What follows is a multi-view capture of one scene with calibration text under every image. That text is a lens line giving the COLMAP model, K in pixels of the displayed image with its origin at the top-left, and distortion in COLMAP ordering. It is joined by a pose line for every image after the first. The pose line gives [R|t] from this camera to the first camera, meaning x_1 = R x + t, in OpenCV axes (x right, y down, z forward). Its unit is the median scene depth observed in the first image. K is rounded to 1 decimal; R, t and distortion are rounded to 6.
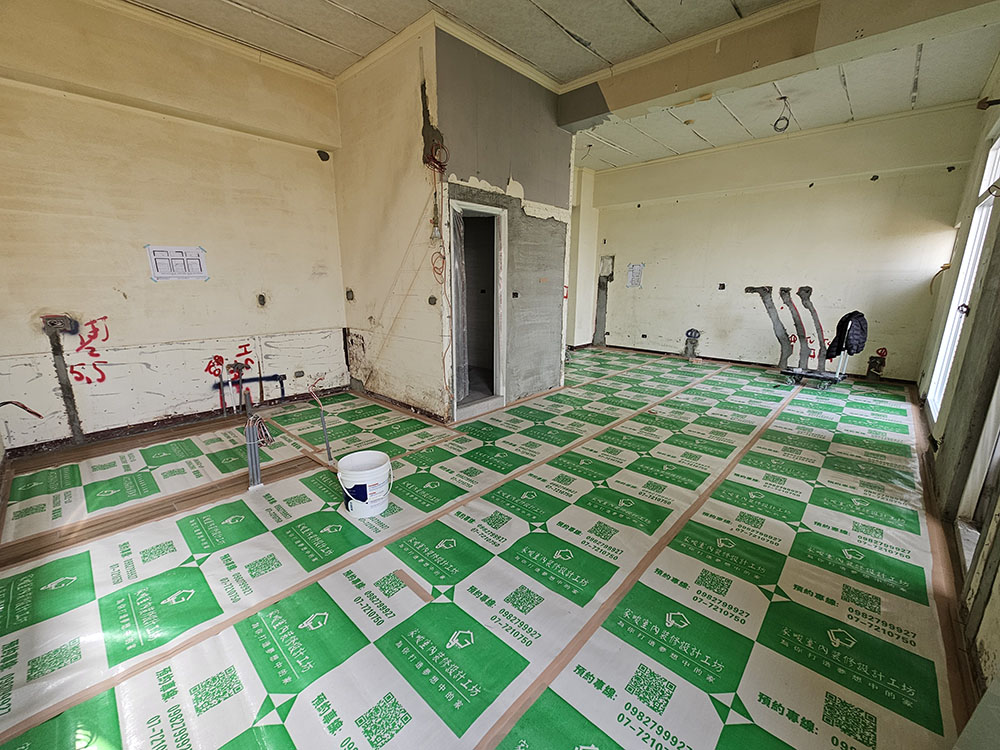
lens RADIAL K [[410.3, 0, 493.6], [0, 410.3, 376.7], [0, 0, 1]] dist [0.002439, -0.000820]
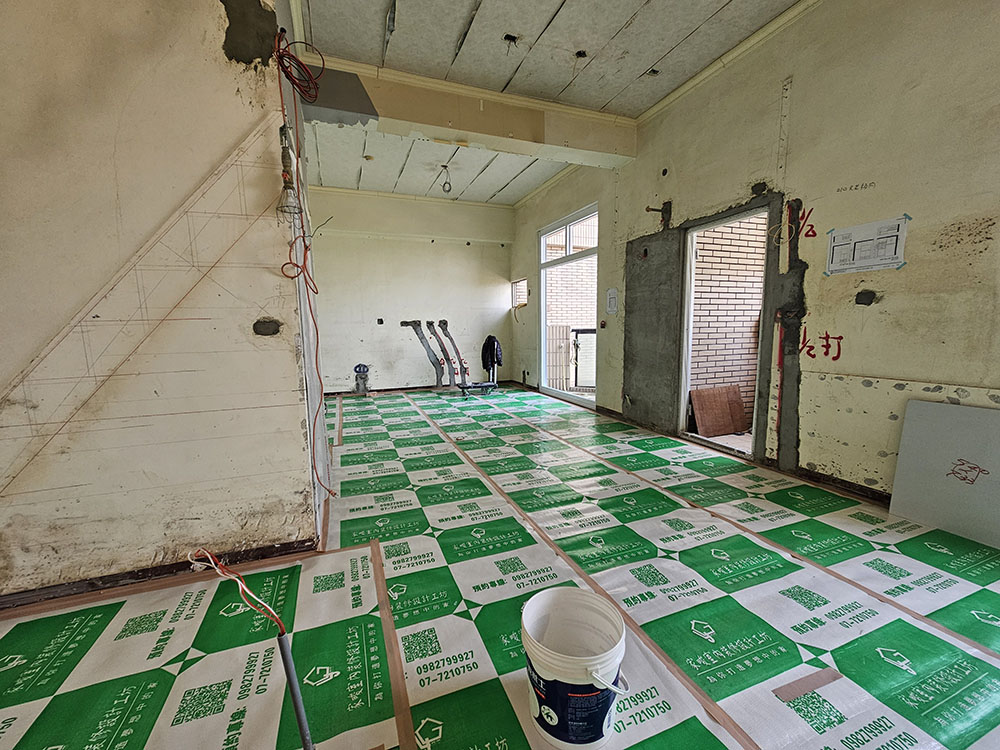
lens RADIAL K [[410.3, 0, 497.5], [0, 410.3, 377.4], [0, 0, 1]] dist [0.002439, -0.000820]
pose [[0.431174, -0.123447, 0.893784, -0.433754], [0.224064, 0.974215, 0.026465, -0.062692], [-0.874005, 0.188854, 0.447717, 0.459201]]
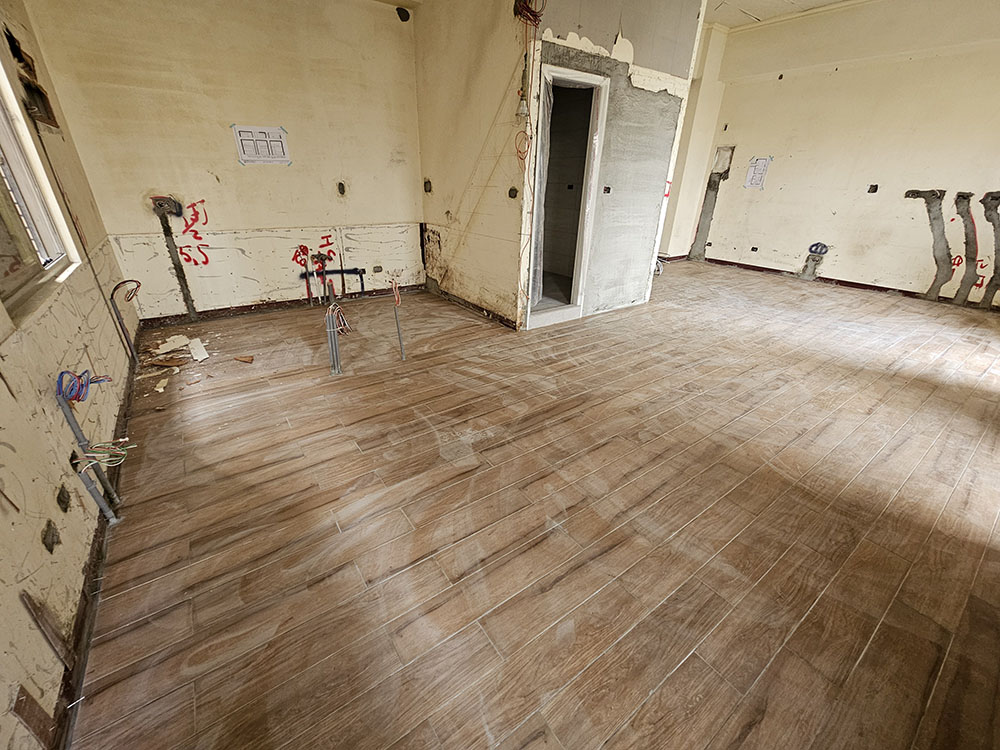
lens RADIAL K [[410.3, 0, 493.8], [0, 410.3, 375.4], [0, 0, 1]] dist [0.002439, -0.000820]
pose [[0.981021, 0.101030, -0.165503, 0.000361], [-0.063781, 0.974172, 0.216615, 0.012493], [0.183112, -0.201948, 0.962126, 0.031149]]
